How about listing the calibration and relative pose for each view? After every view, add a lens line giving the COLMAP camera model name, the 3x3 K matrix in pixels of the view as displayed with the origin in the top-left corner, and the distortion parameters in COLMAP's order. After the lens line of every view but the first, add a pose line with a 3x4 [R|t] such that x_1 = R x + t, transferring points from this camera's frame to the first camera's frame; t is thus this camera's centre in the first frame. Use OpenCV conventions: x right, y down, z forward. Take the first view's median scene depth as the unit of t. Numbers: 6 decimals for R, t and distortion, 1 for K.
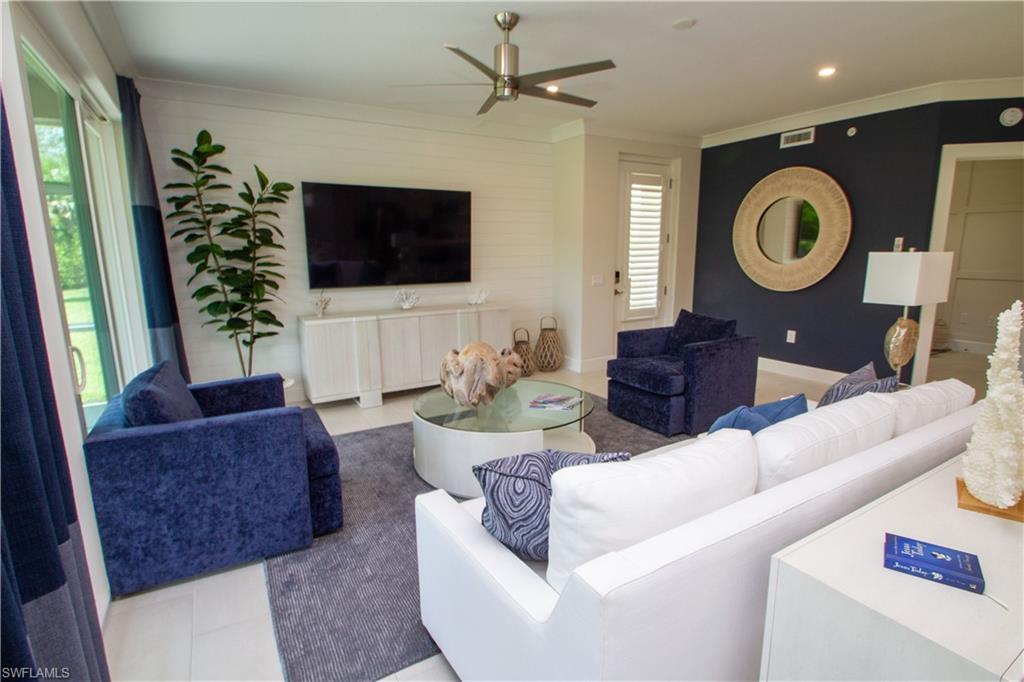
lens RADIAL K [[504.8, 0, 514.4], [0, 504.8, 346.9], [0, 0, 1]] dist [0.012360, -0.013210]
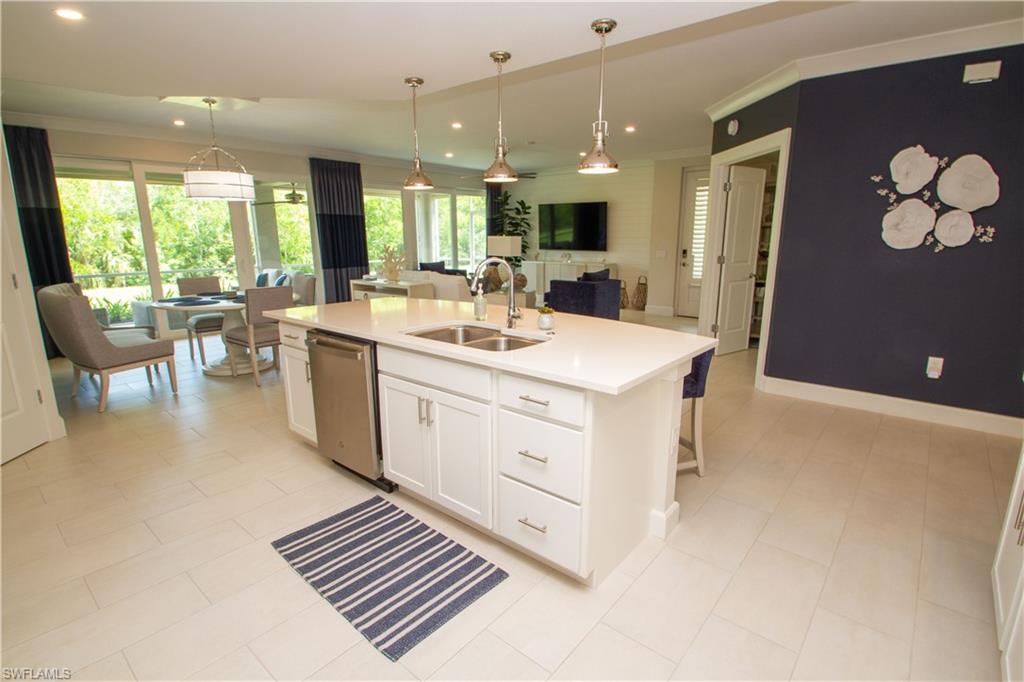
lens RADIAL K [[504.8, 0, 491.1], [0, 504.8, 344.2], [0, 0, 1]] dist [0.012360, -0.013210]
pose [[0.290502, 0.215907, -0.932198, 2.019582], [-0.182704, 0.968803, 0.167449, -0.044426], [0.939270, 0.121672, 0.320886, 0.097527]]
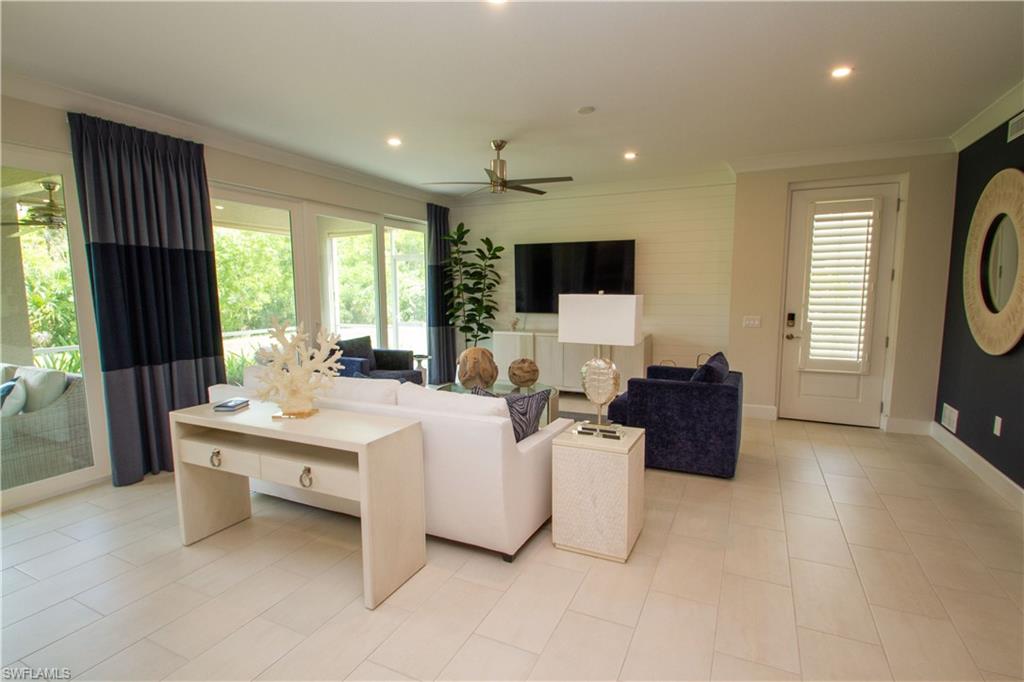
lens RADIAL K [[504.8, 0, 505.4], [0, 504.8, 339.2], [0, 0, 1]] dist [0.012360, -0.013210]
pose [[0.544875, 0.093199, -0.833322, 0.949910], [-0.161864, 0.986803, 0.004528, -0.041163], [0.822746, 0.132418, 0.552770, 0.157849]]
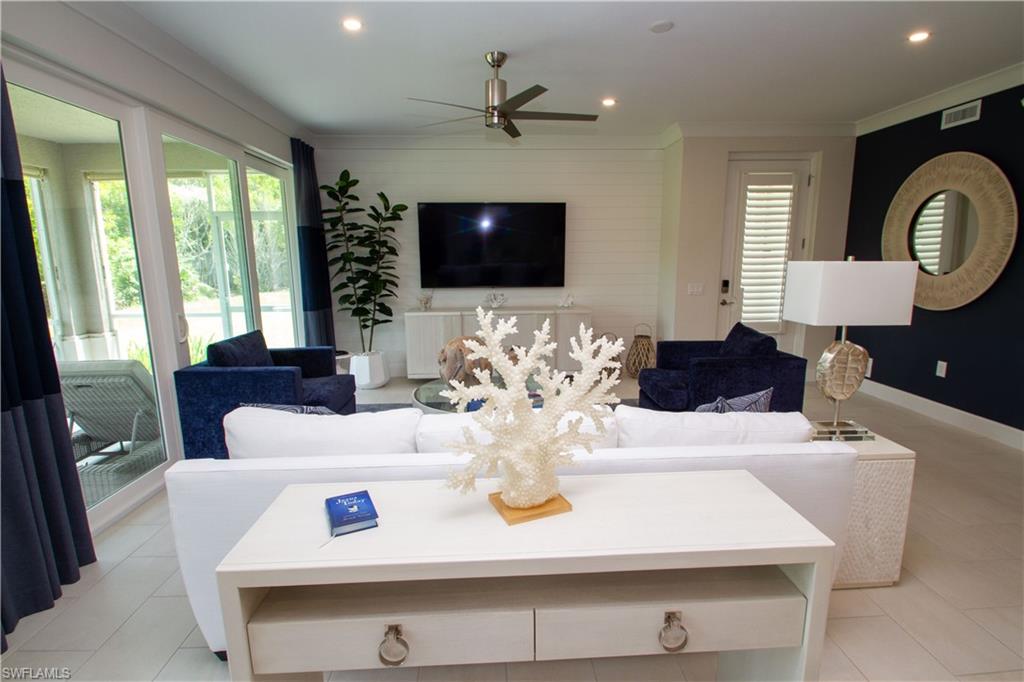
lens RADIAL K [[504.8, 0, 513.4], [0, 504.8, 344.8], [0, 0, 1]] dist [0.012360, -0.013210]
pose [[0.881249, 0.083859, -0.465153, 0.426162], [-0.090992, 0.995826, 0.007143, -0.005332], [0.463811, 0.036031, 0.885201, 0.011986]]
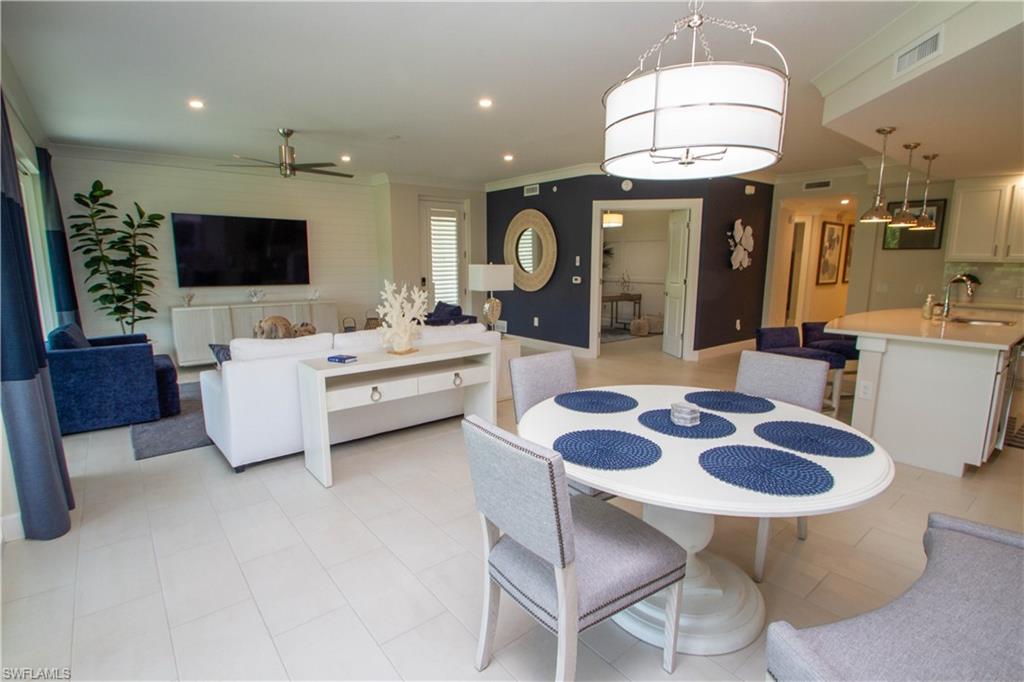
lens RADIAL K [[504.8, 0, 515.5], [0, 504.8, 344.6], [0, 0, 1]] dist [0.012360, -0.013210]
pose [[0.990177, -0.012399, 0.139270, 0.366702], [0.016211, 0.999523, -0.026271, 0.109144], [-0.138878, 0.028270, 0.989906, -0.589692]]
